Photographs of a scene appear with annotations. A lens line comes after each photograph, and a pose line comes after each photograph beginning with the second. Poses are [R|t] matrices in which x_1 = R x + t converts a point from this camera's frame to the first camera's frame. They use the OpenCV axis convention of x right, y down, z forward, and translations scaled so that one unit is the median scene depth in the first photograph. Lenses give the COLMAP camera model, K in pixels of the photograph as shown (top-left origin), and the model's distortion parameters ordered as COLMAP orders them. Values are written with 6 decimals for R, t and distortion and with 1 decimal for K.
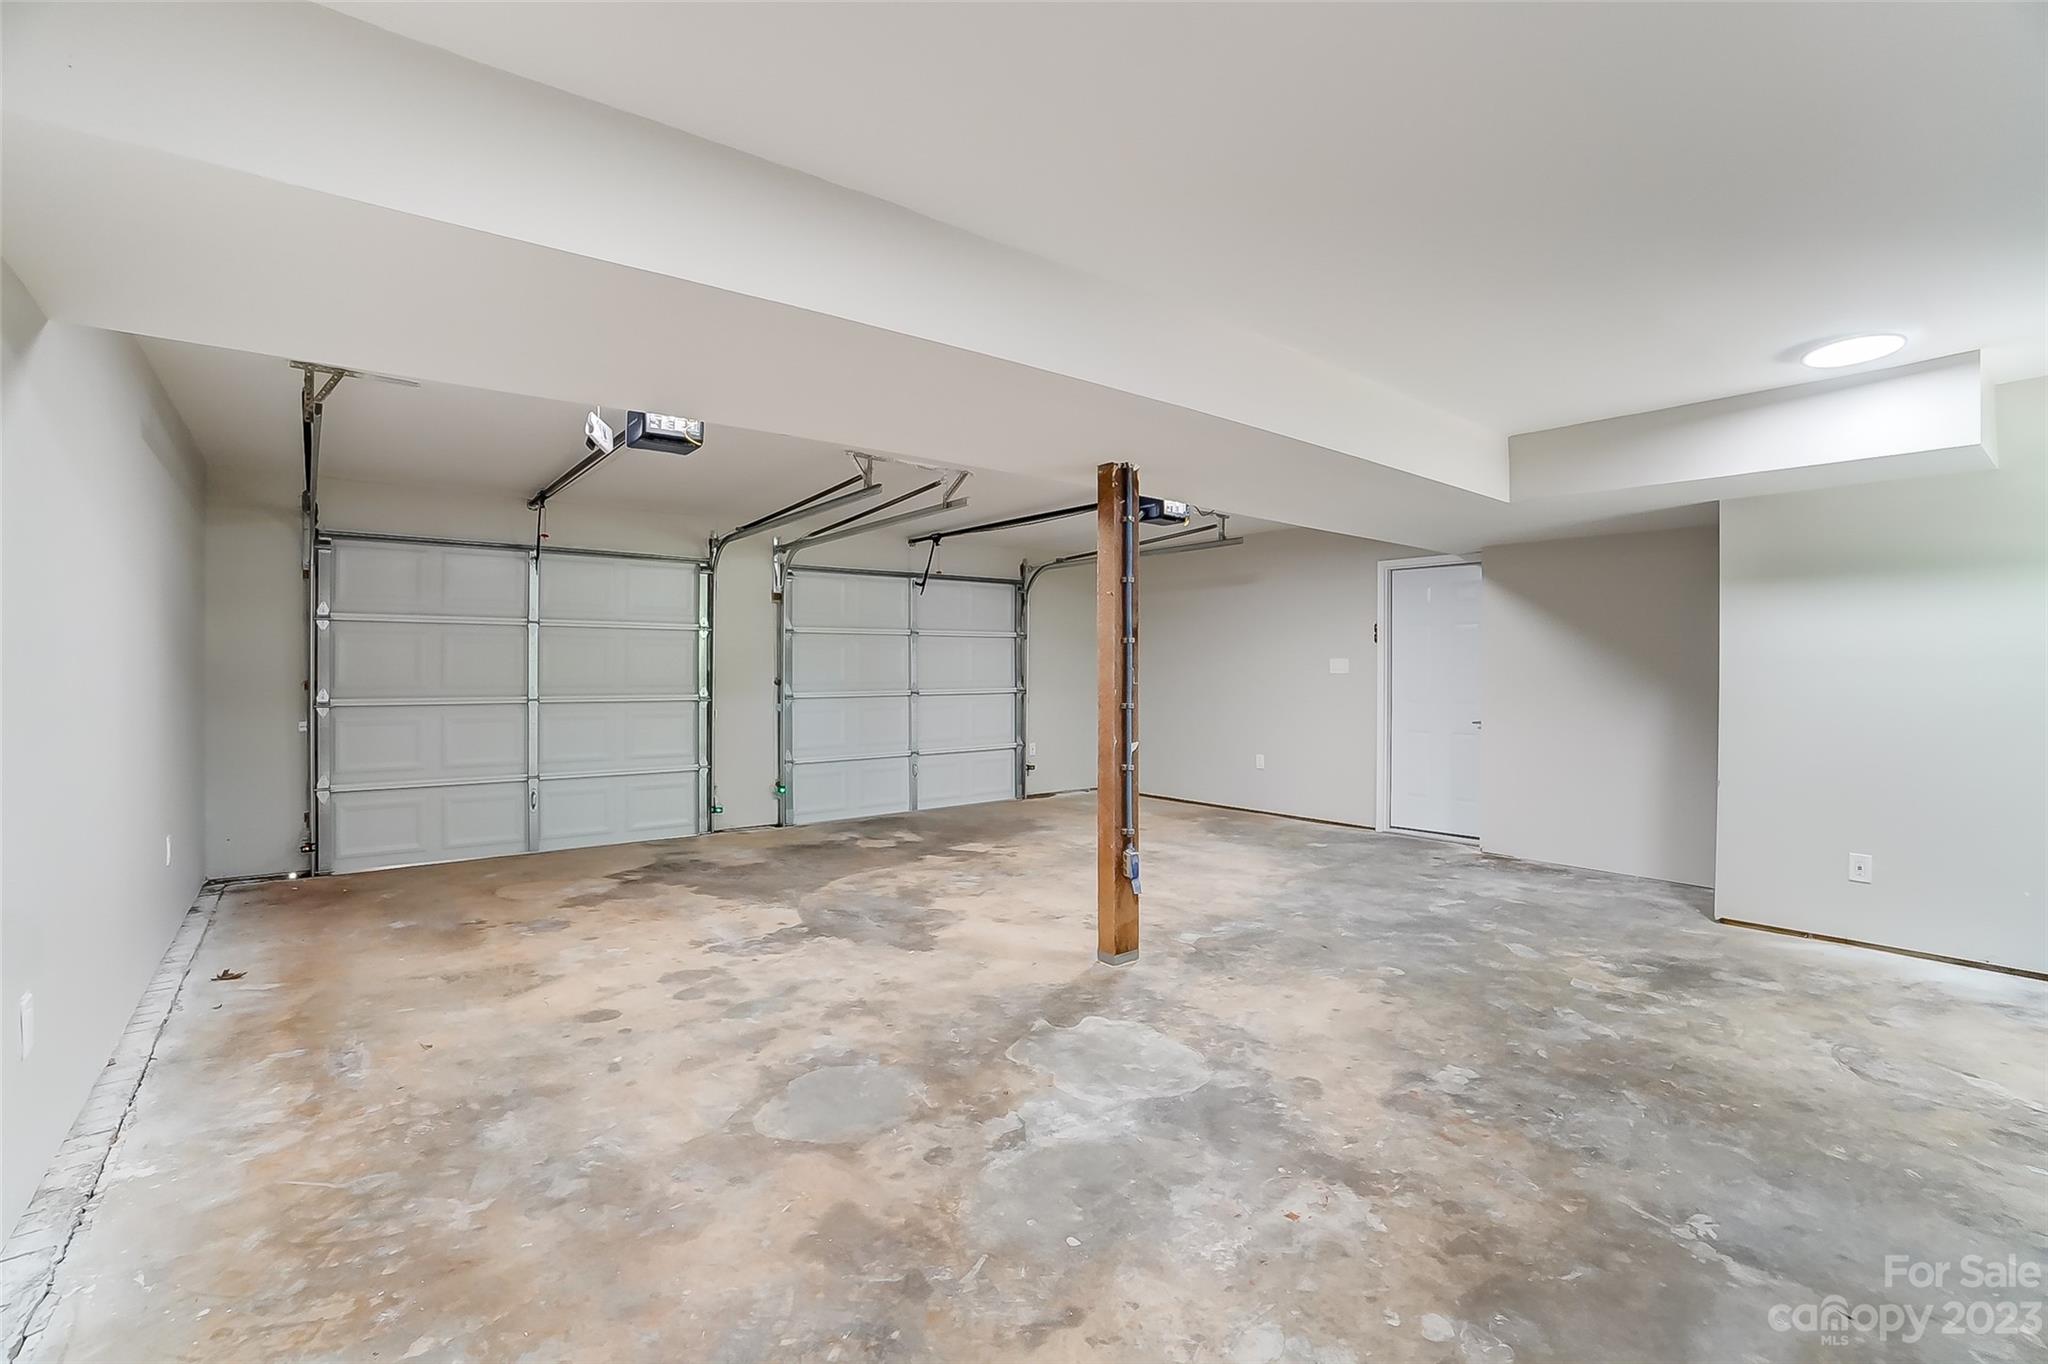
lens RADIAL K [[913.6, 0, 1016.7], [0, 913.6, 673.4], [0, 0, 1]] dist [-0.069857, 0.025397]
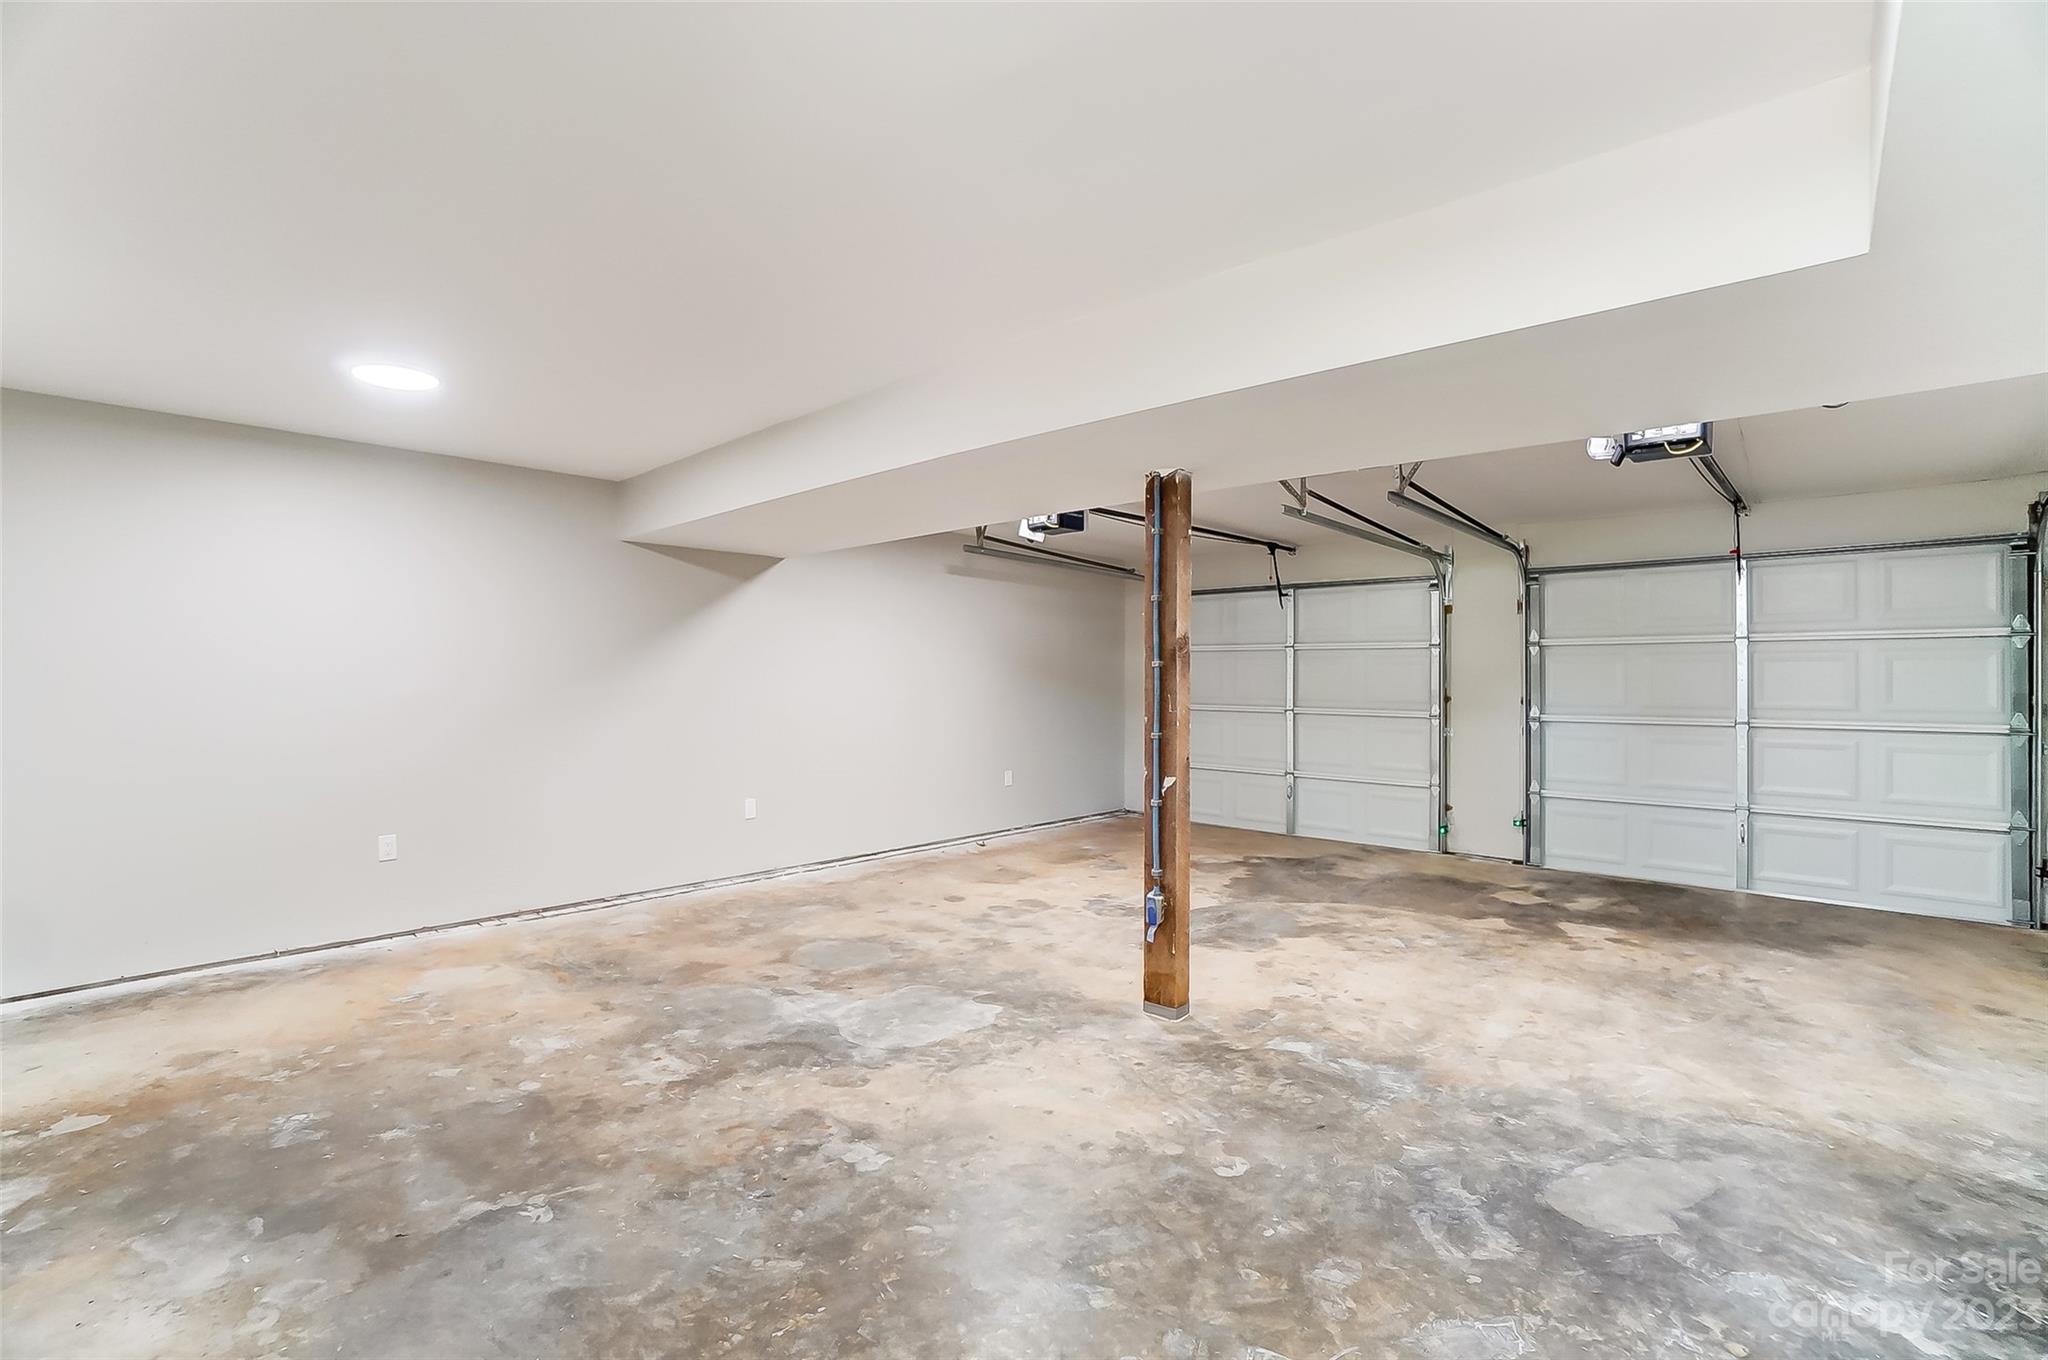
lens RADIAL K [[913.6, 0, 1016.7], [0, 913.6, 671.4], [0, 0, 1]] dist [-0.069857, 0.025397]
pose [[0.147099, -0.004233, -0.989113, 1.216850], [-0.008278, 0.999951, -0.005511, -0.024409], [0.989087, 0.008998, 0.147056, 0.882758]]
